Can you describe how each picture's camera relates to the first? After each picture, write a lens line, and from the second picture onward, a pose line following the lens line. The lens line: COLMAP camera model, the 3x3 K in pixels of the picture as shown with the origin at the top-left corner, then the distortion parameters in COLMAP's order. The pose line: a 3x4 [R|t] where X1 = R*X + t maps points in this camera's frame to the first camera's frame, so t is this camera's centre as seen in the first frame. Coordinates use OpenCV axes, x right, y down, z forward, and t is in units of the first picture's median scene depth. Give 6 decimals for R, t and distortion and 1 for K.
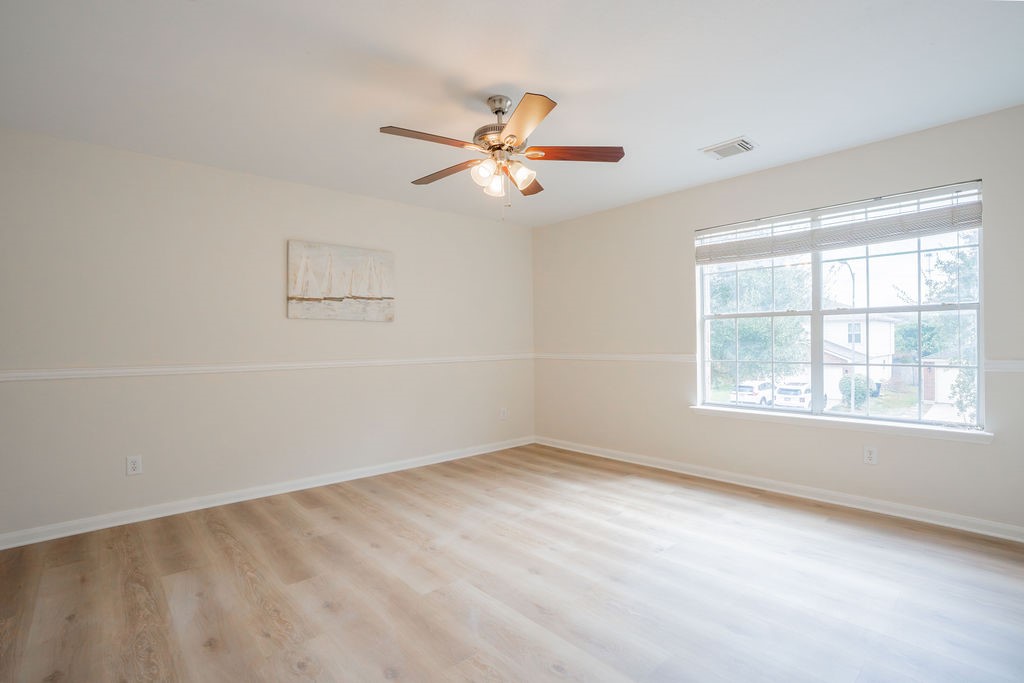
lens RADIAL K [[496.5, 0, 512.0], [0, 496.5, 341.5], [0, 0, 1]] dist [-0.024919, 0.001391]
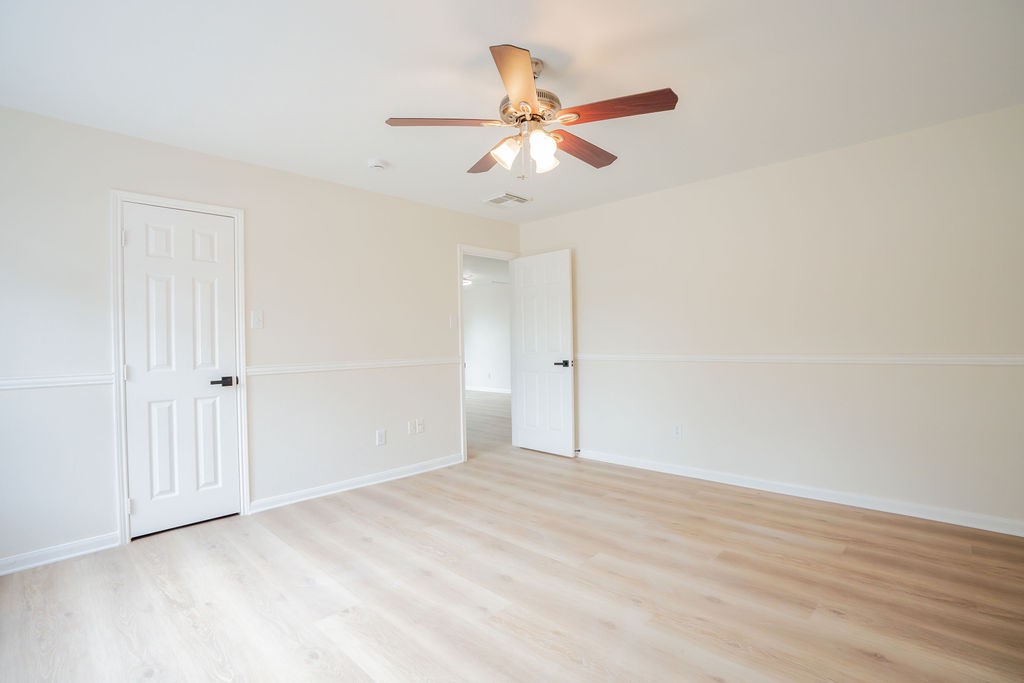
lens RADIAL K [[496.5, 0, 512.0], [0, 496.5, 341.5], [0, 0, 1]] dist [-0.024919, 0.001391]
pose [[-0.996807, 0.030781, -0.073671, 0.089334], [0.030906, 0.999522, -0.000548, 0.002233], [0.073619, -0.002823, -0.997282, 1.939402]]
